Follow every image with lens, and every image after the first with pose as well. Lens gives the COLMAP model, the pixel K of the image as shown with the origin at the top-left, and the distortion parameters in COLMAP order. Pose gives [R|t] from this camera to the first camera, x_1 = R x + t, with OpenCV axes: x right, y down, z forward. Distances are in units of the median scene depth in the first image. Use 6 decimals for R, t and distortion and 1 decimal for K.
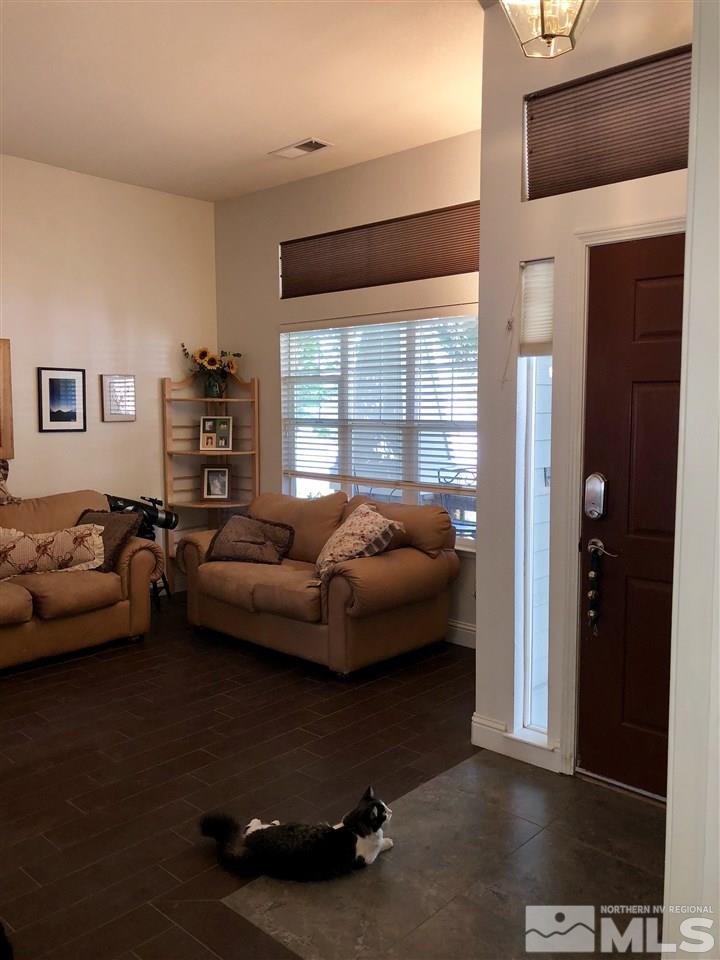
lens RADIAL K [[789.2, 0, 361.1], [0, 789.2, 477.0], [0, 0, 1]] dist [-0.004483, -0.012418]
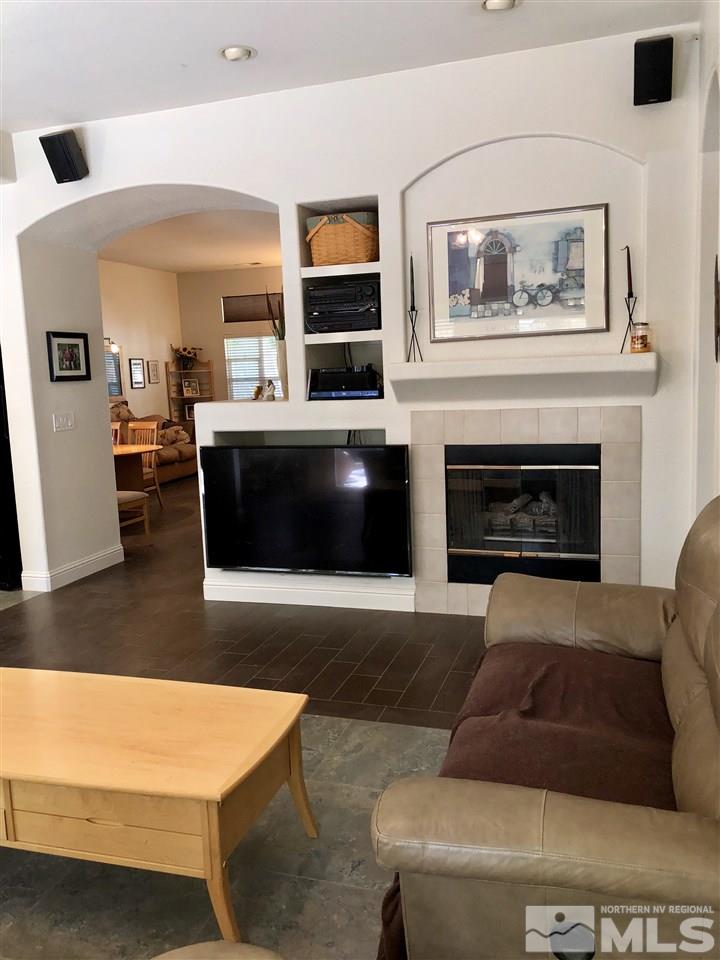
lens RADIAL K [[789.2, 0, 359.6], [0, 789.2, 475.8], [0, 0, 1]] dist [-0.004483, -0.012418]
pose [[0.902698, -0.094430, 0.419785, -0.684797], [0.079221, 0.995417, 0.053563, 0.100601], [-0.422919, -0.015095, 0.906042, -1.075916]]
